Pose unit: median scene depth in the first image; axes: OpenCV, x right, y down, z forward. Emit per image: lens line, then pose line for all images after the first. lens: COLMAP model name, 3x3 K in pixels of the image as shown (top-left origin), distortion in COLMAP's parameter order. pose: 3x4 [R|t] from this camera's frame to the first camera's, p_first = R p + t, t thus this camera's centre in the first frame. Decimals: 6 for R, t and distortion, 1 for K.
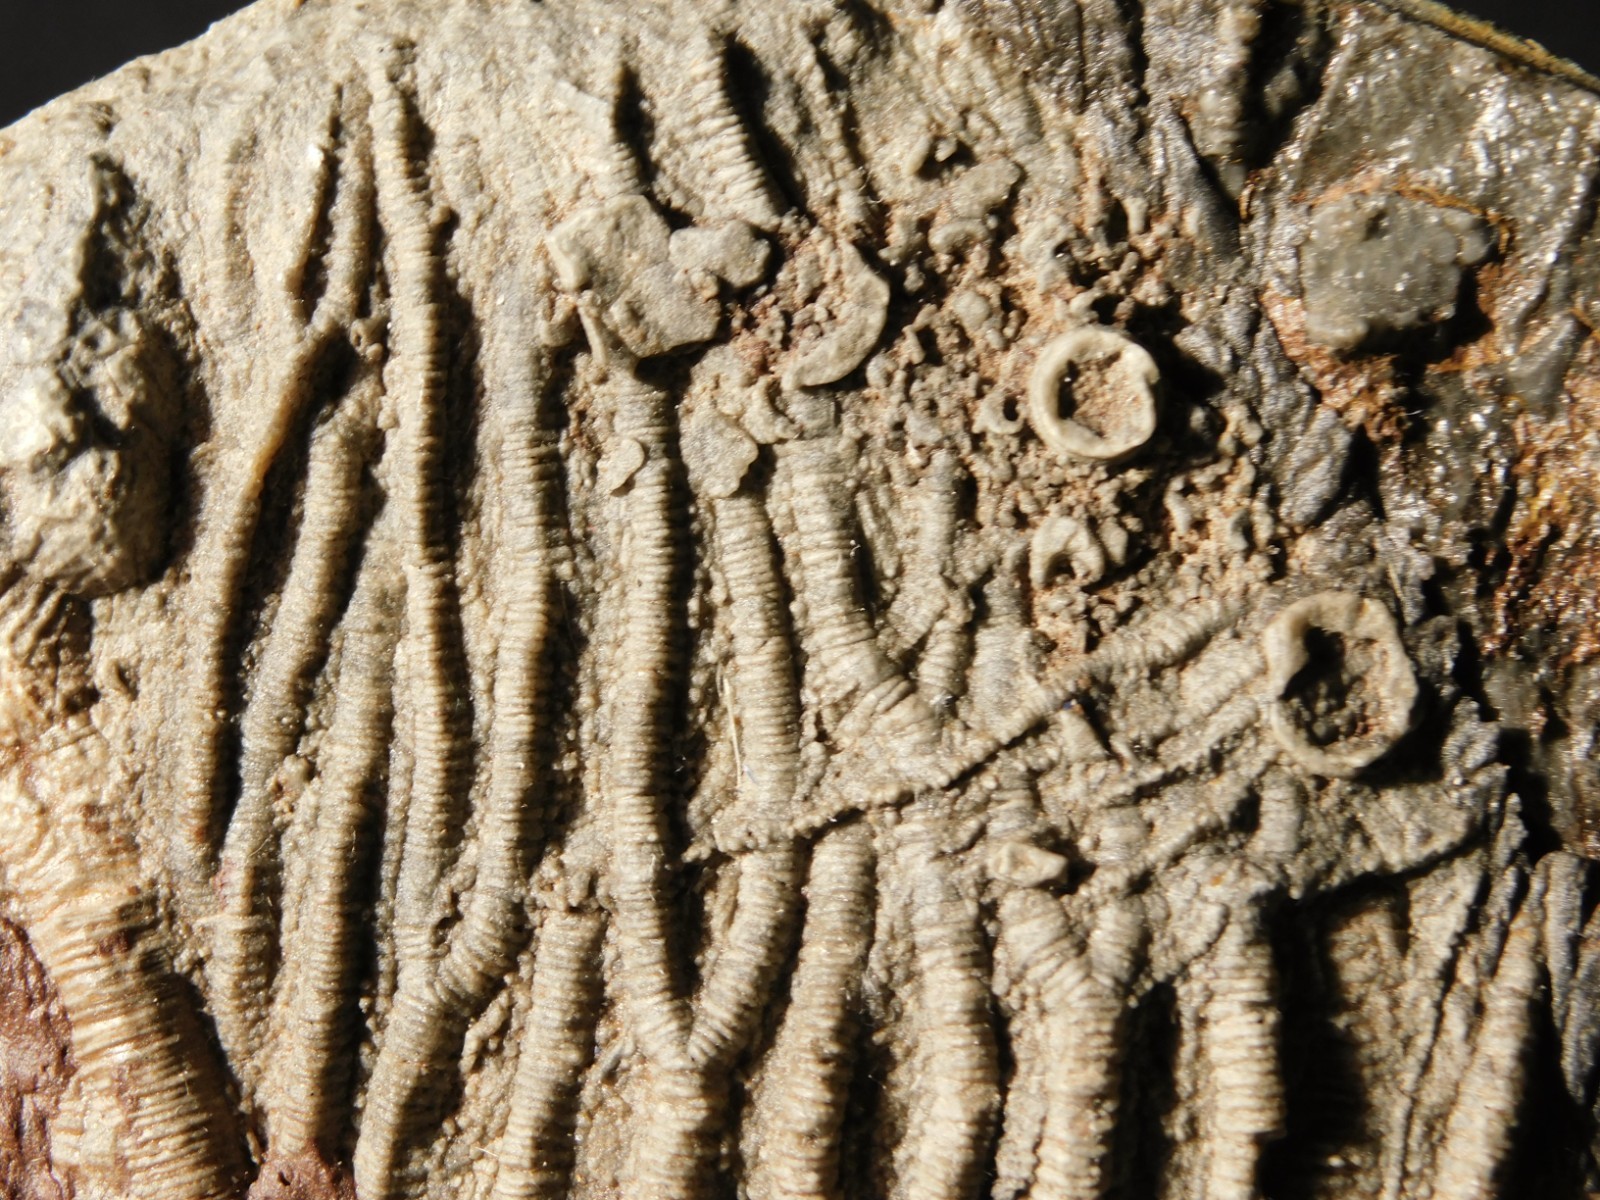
lens RADIAL K [[3723.1, 0, 800.0], [0, 3723.1, 600.0], [0, 0, 1]] dist [-0.266577, -0.023907]
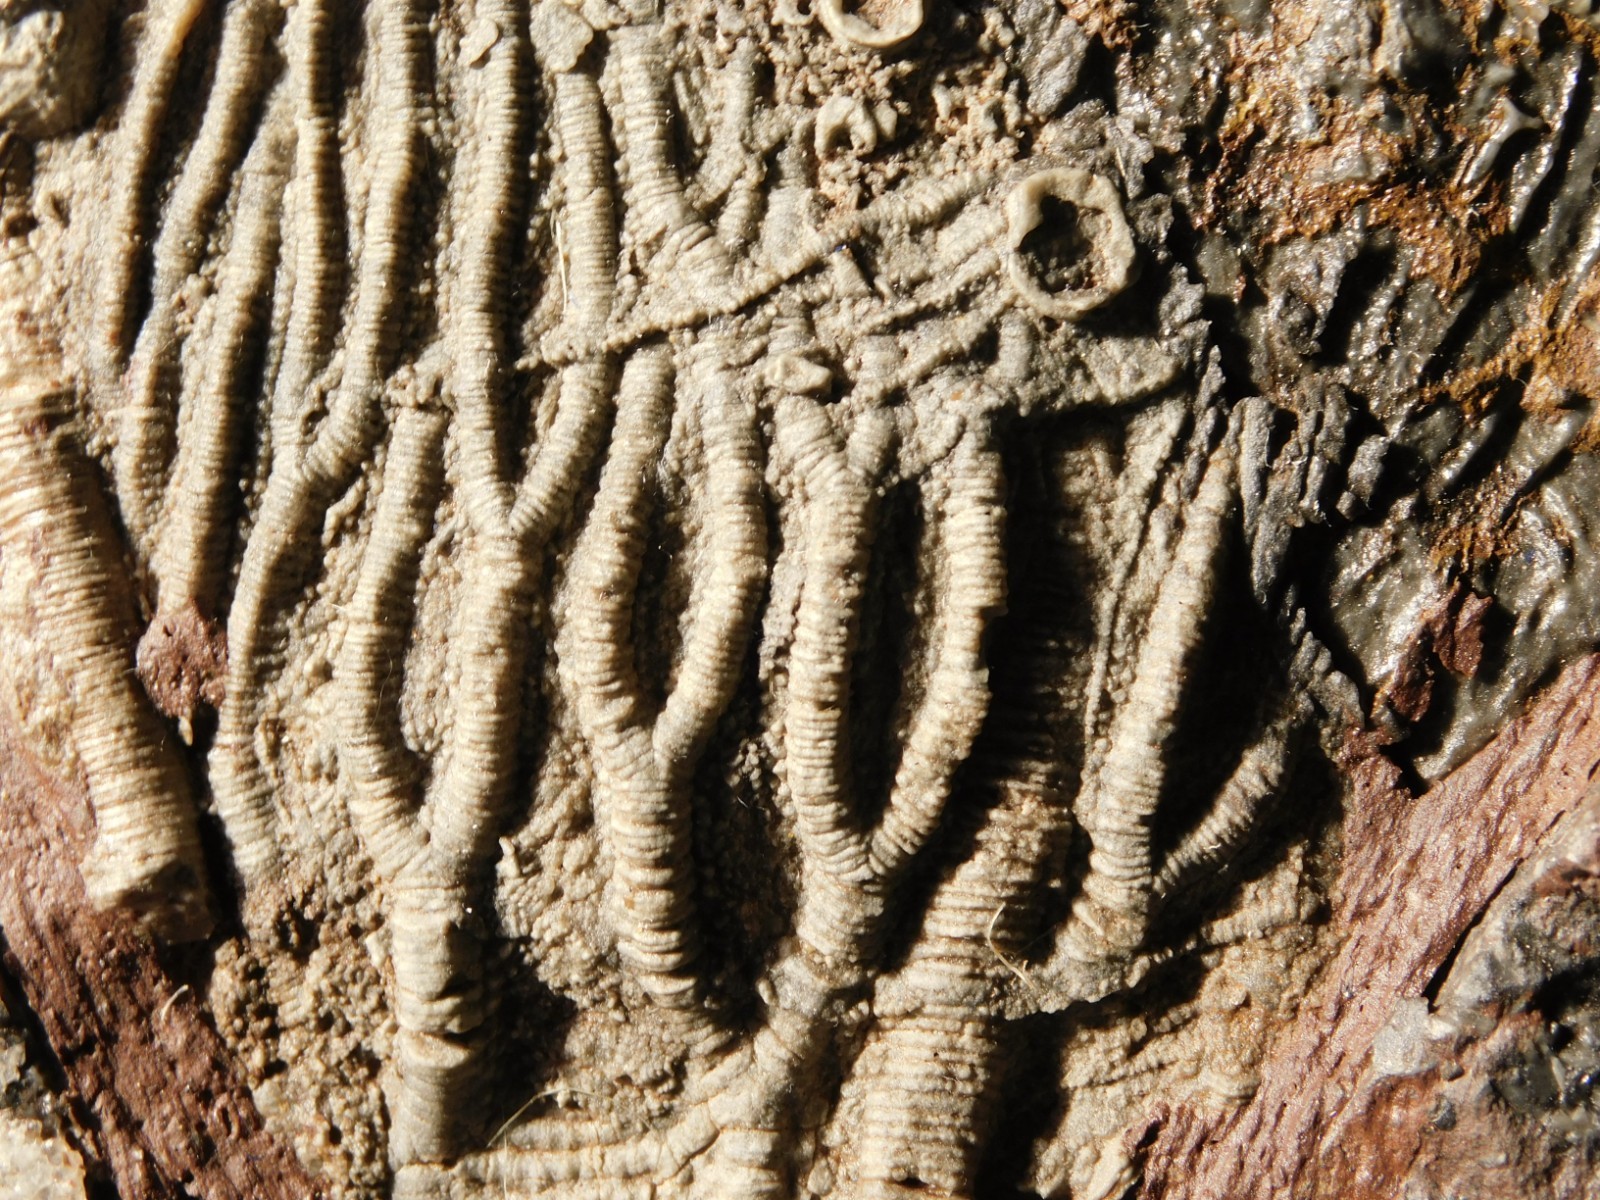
lens RADIAL K [[3723.1, 0, 800.0], [0, 3723.1, 600.0], [0, 0, 1]] dist [-0.266577, -0.023907]
pose [[0.999052, 0.043337, 0.004060, 0.058654], [-0.043301, 0.999024, -0.008676, 0.150531], [-0.004432, 0.008492, 0.999954, -0.193524]]
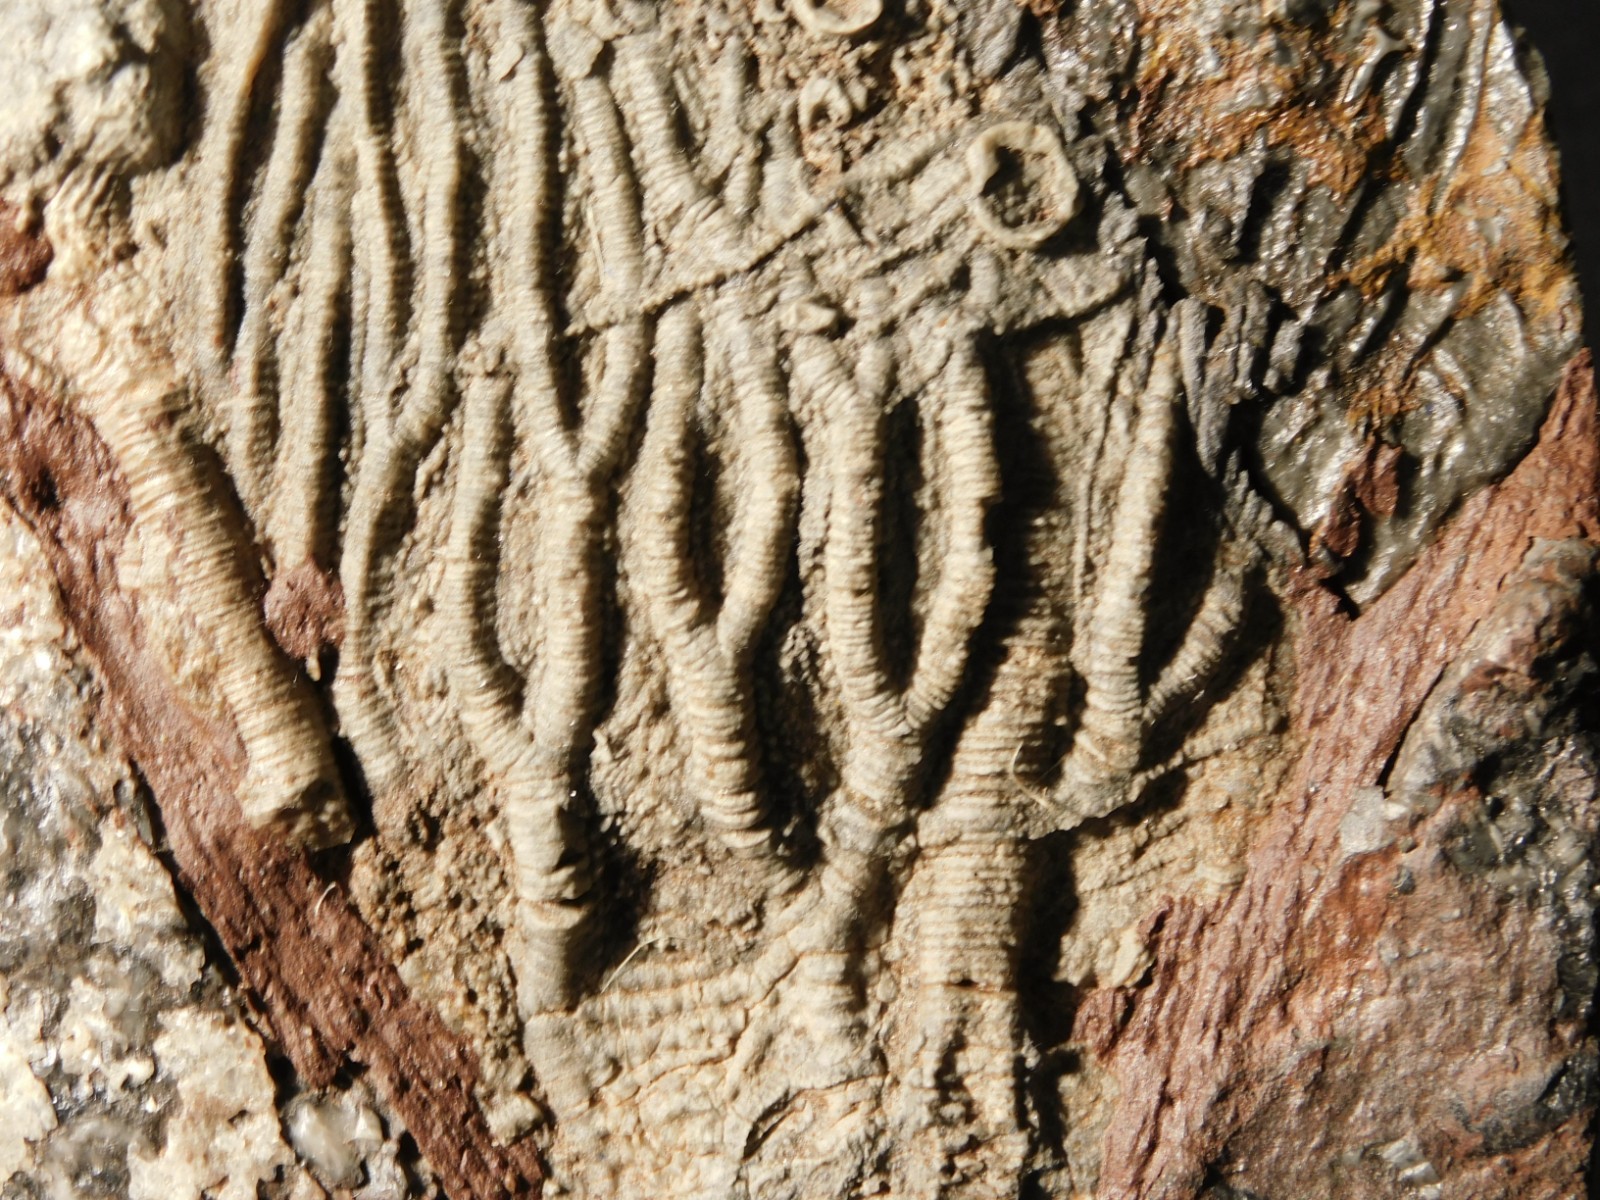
lens RADIAL K [[3664.4, 0, 800.0], [0, 3664.4, 600.0], [0, 0, 1]] dist [-0.198859, -0.188666]
pose [[0.996903, -0.056951, 0.054232, -0.023780], [0.055192, 0.997917, 0.033387, 0.128926], [-0.056020, -0.030291, 0.997970, -0.392930]]
